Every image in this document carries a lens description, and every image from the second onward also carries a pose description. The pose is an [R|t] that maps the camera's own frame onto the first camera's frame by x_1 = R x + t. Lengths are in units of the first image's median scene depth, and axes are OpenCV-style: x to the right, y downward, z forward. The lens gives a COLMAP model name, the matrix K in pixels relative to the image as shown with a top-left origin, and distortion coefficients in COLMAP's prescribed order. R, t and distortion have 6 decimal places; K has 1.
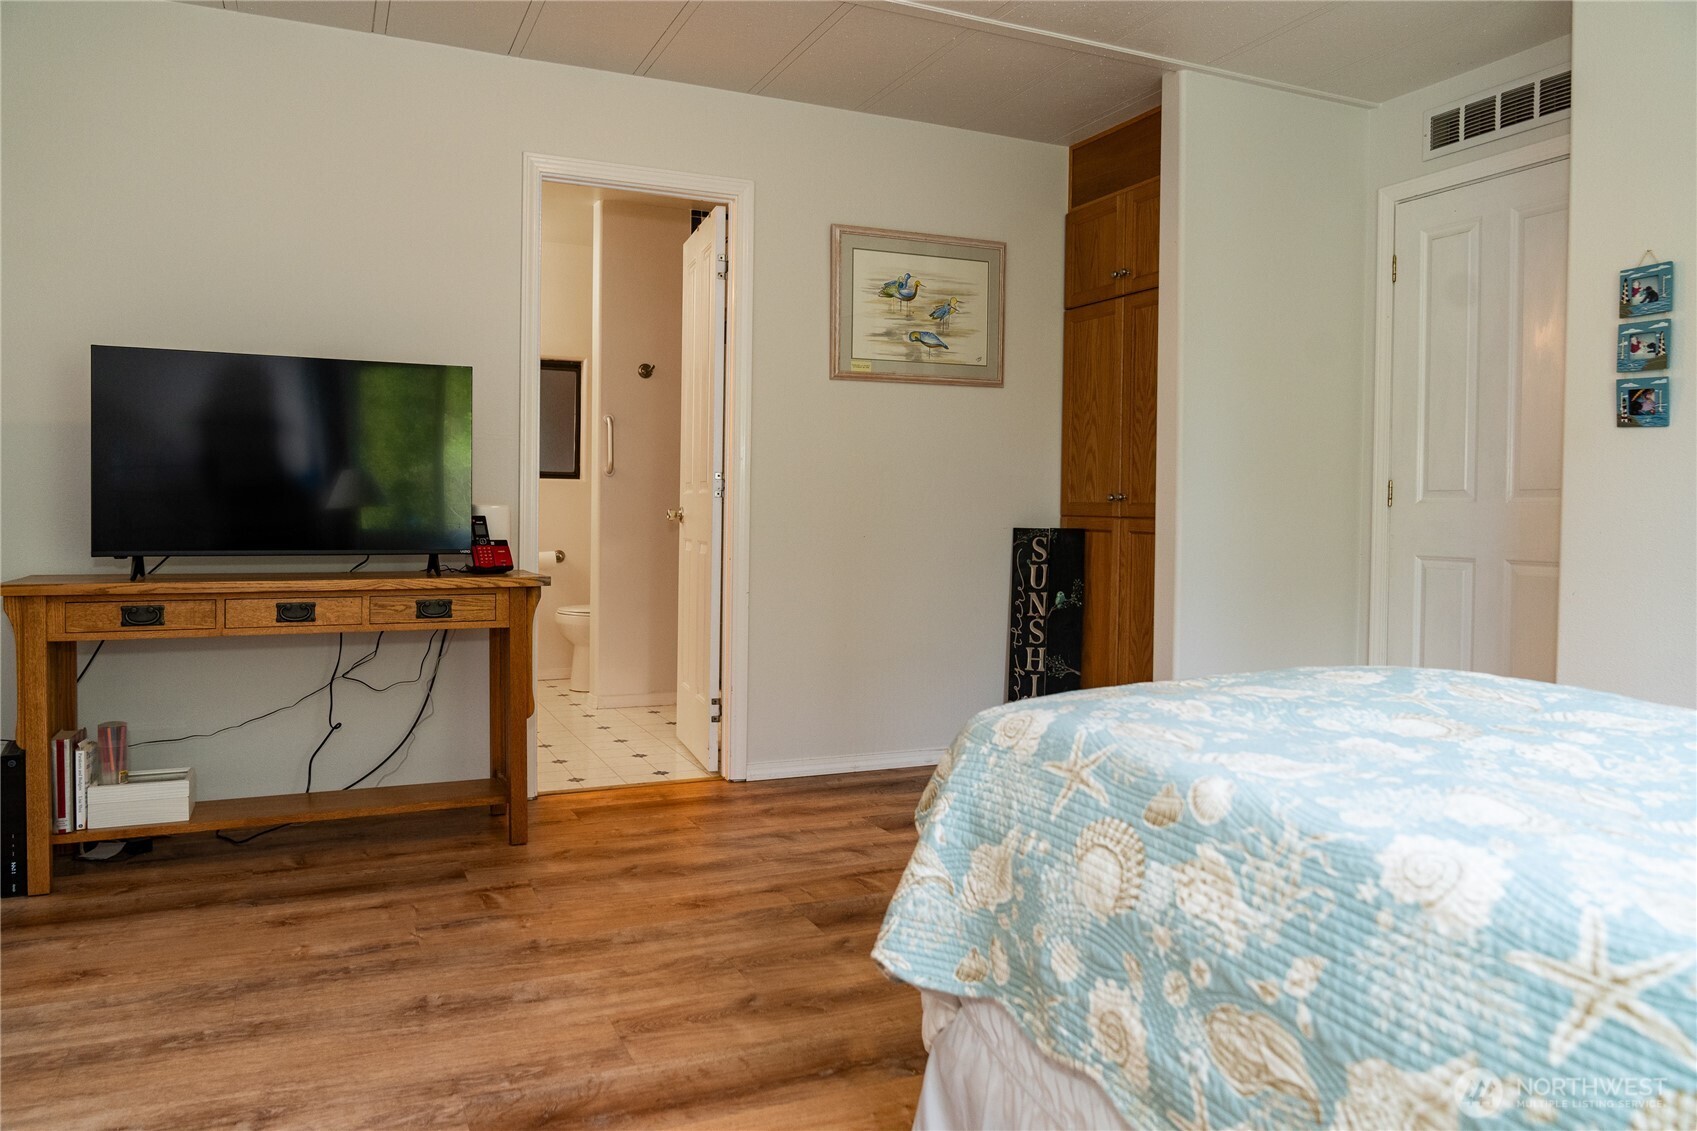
lens RADIAL K [[1171.3, 0, 848.5], [0, 1171.3, 565.5], [0, 0, 1]] dist [-0.027921, 0.004438]
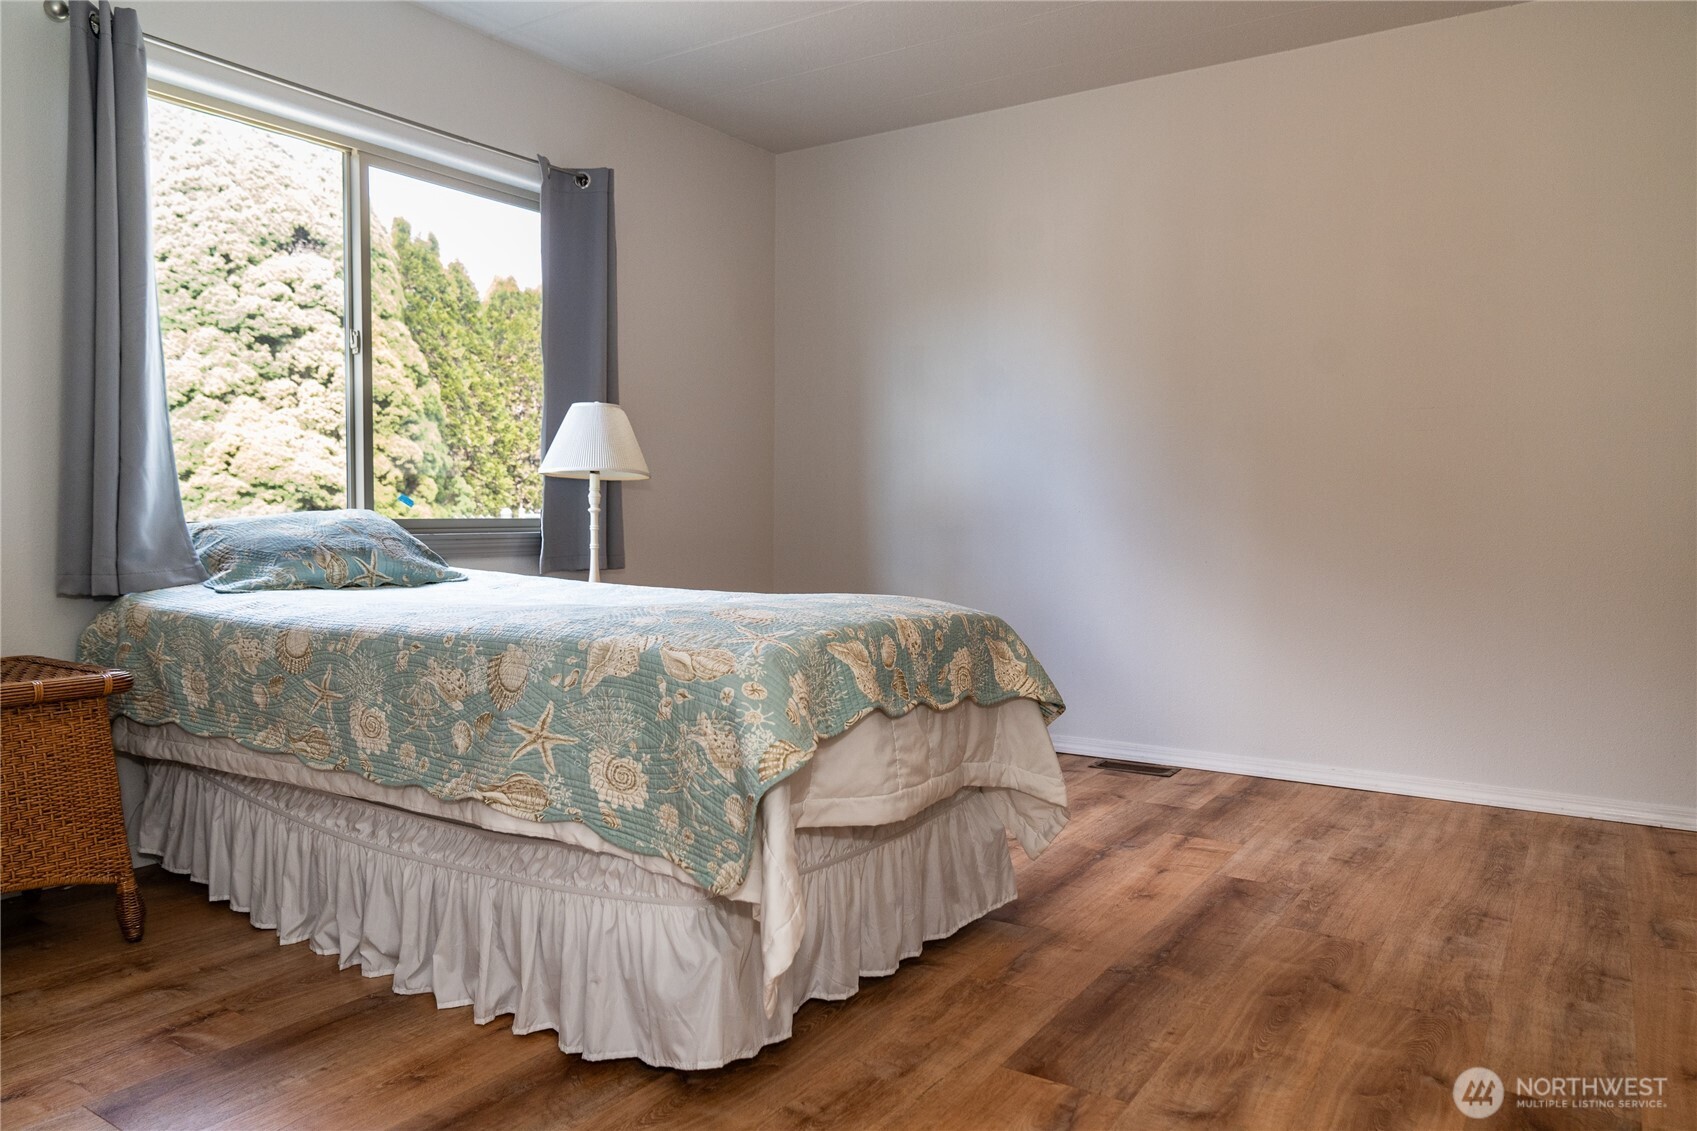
lens RADIAL K [[1171.3, 0, 848.5], [0, 1171.3, 565.5], [0, 0, 1]] dist [-0.027921, 0.004438]
pose [[-0.853748, 0.009588, -0.520598, 0.817052], [-0.035235, 0.996475, 0.076135, -0.044961], [0.519493, 0.083343, -0.850400, 1.674106]]
